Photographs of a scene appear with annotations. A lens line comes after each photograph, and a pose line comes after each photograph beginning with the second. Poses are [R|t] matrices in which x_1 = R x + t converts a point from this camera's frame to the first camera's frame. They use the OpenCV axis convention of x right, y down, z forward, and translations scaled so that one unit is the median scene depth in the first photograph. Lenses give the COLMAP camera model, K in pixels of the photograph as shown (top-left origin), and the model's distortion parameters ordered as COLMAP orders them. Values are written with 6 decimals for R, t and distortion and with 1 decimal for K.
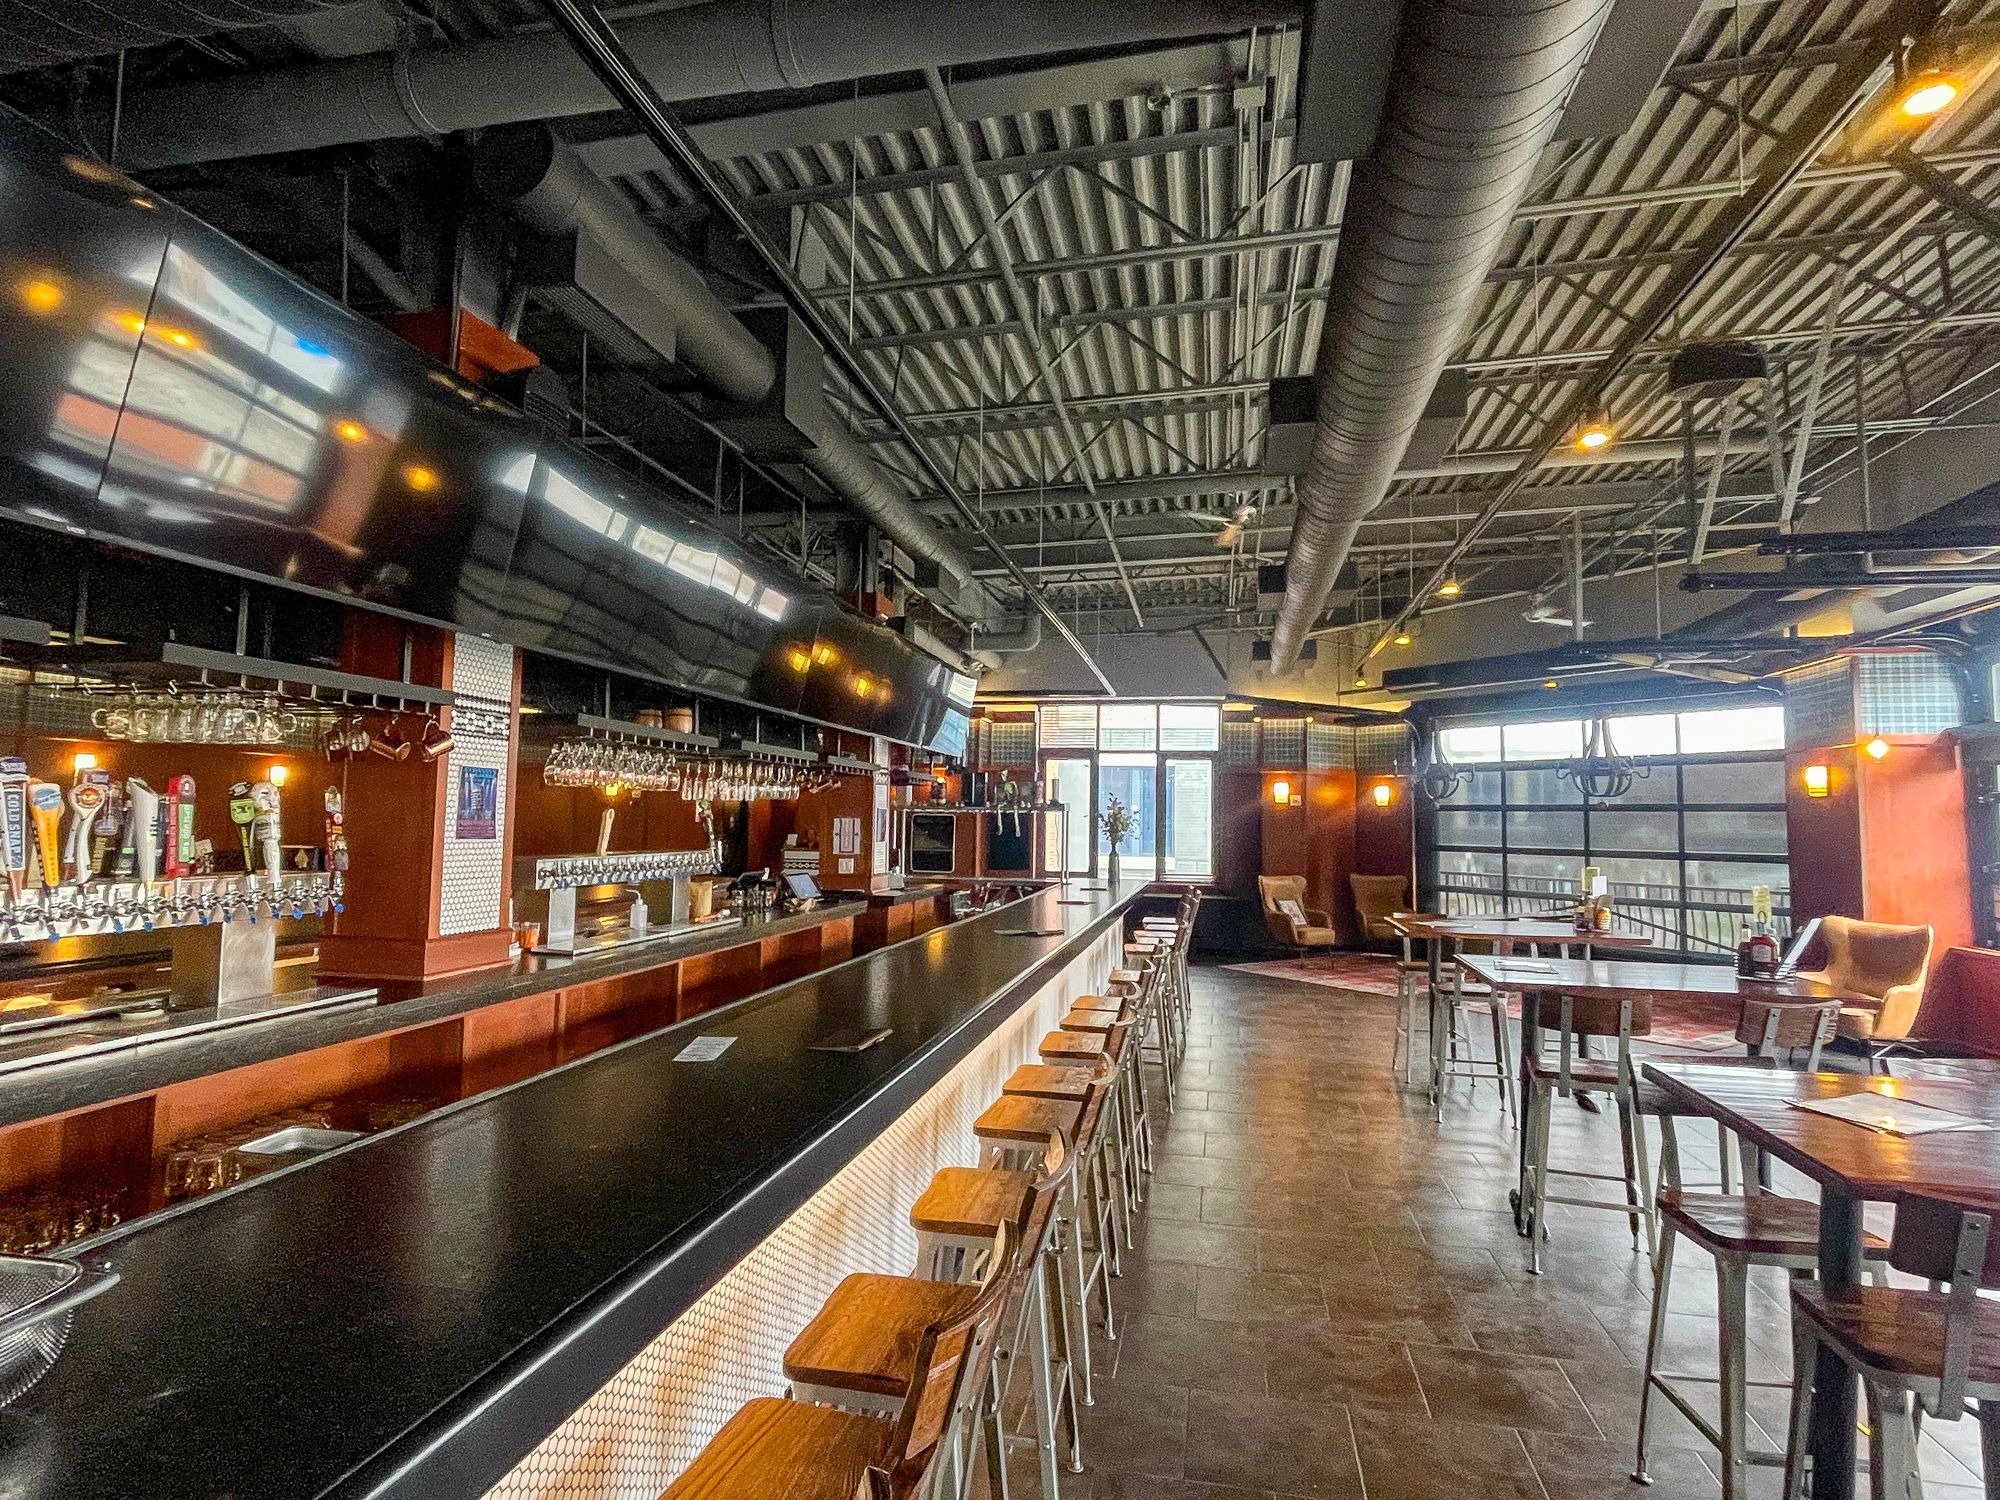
lens RADIAL K [[1031.3, 0, 1000.0], [0, 1031.3, 750.0], [0, 0, 1]] dist [0.002763, -0.000195]
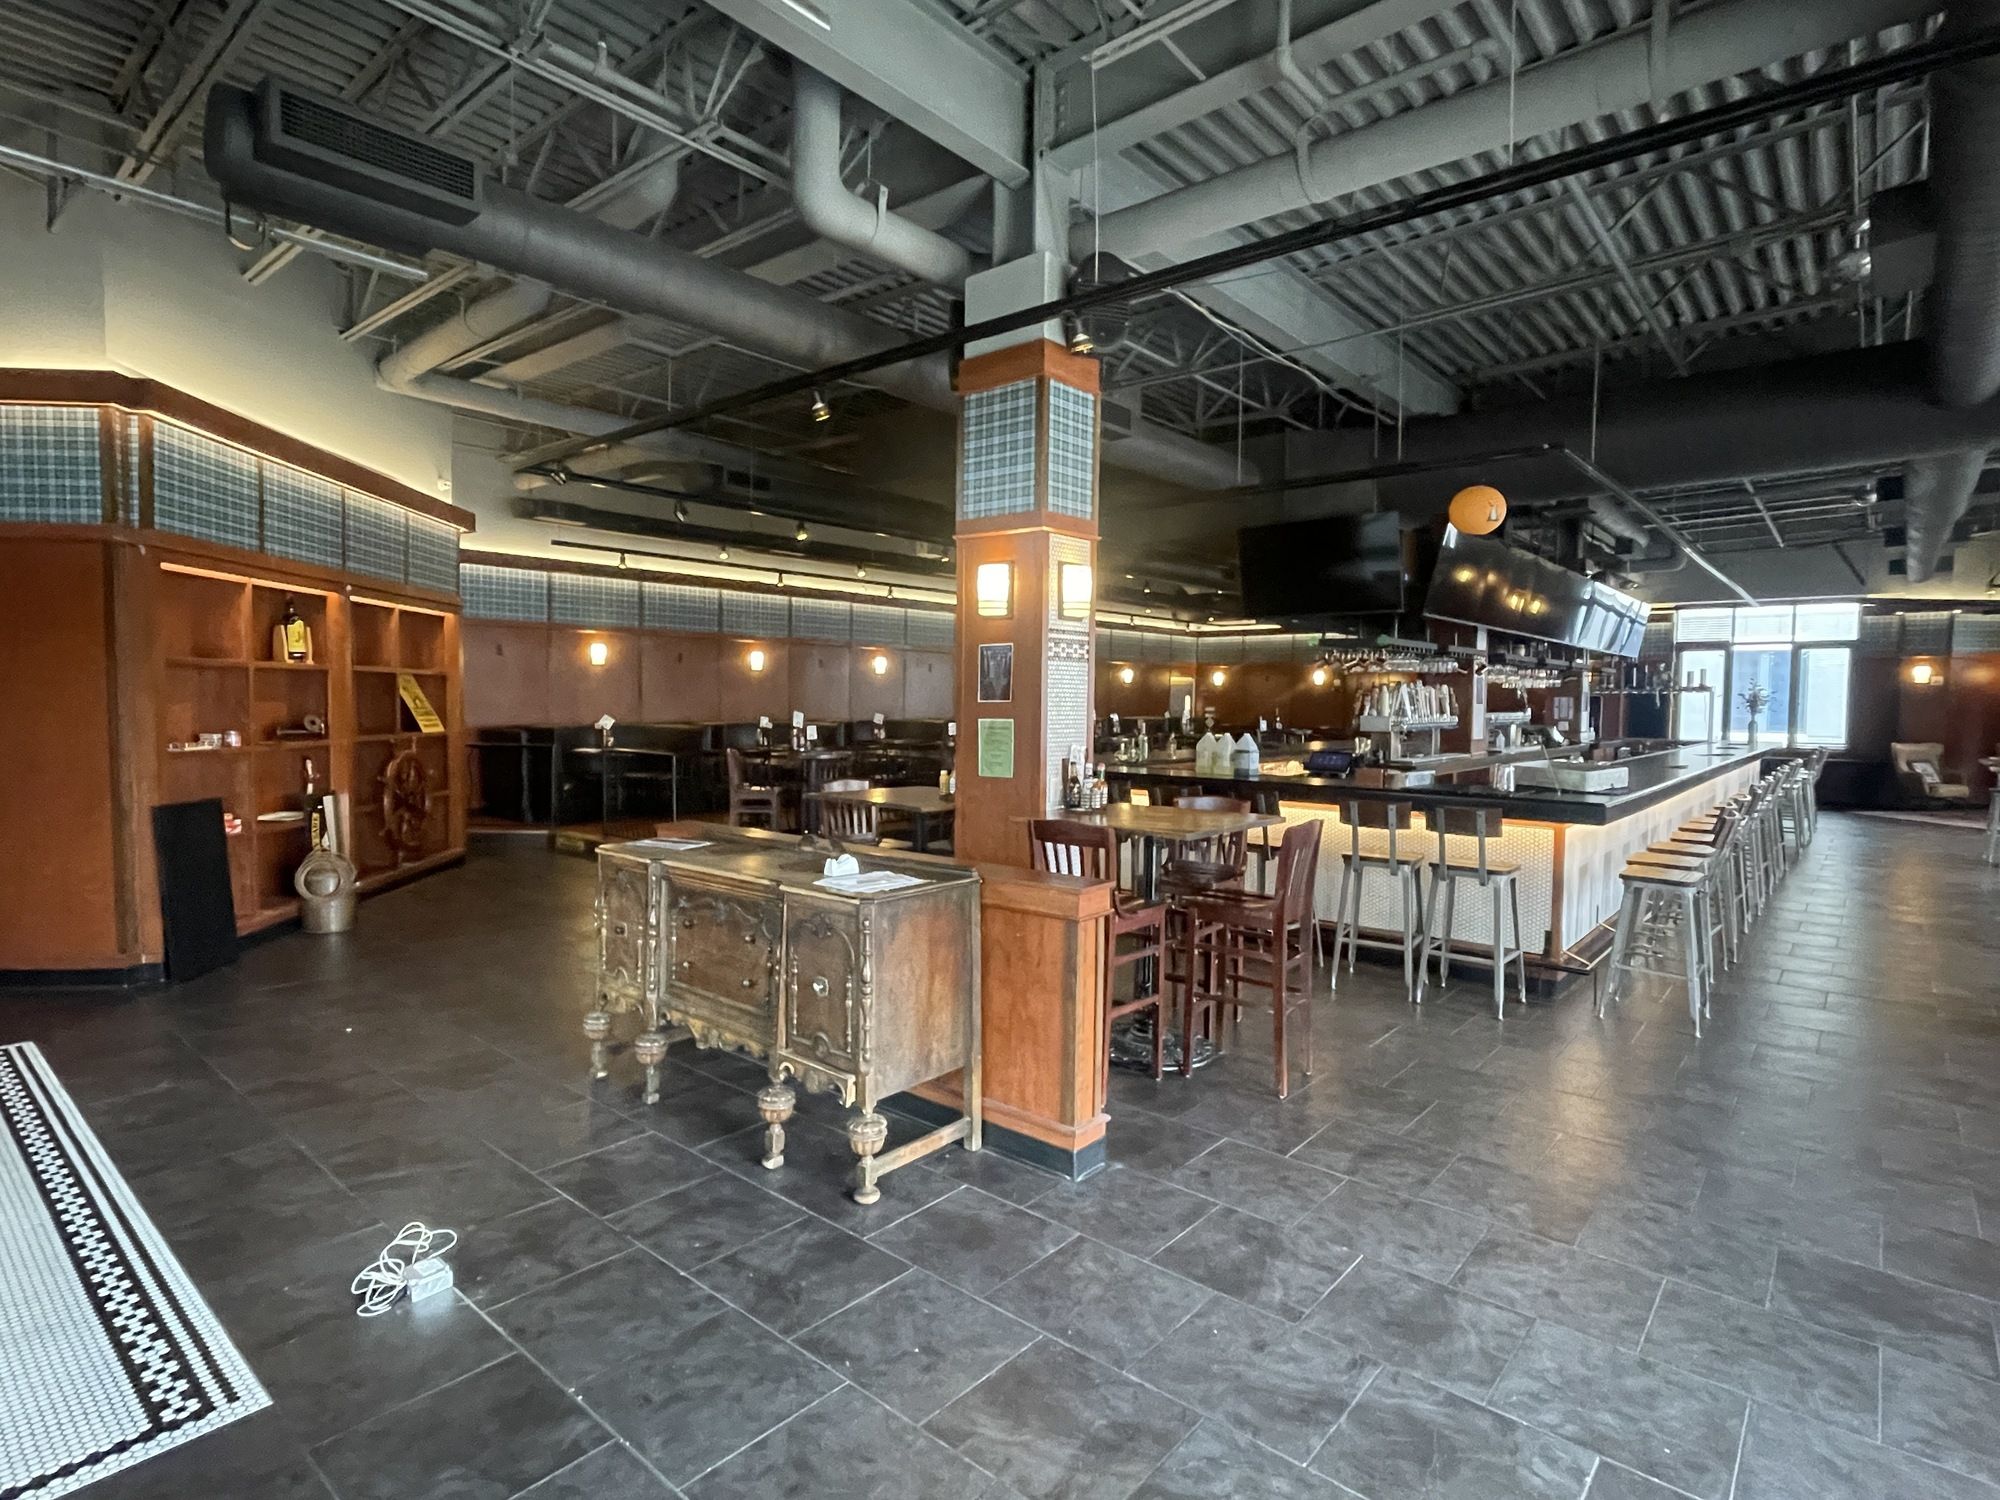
lens RADIAL K [[1031.3, 0, 1000.0], [0, 1031.3, 750.0], [0, 0, 1]] dist [0.002763, -0.000195]
pose [[0.877521, 0.012999, -0.479362, -0.092740], [0.038953, 0.994397, 0.098275, -0.032016], [0.477953, -0.104911, 0.872098, -0.589108]]
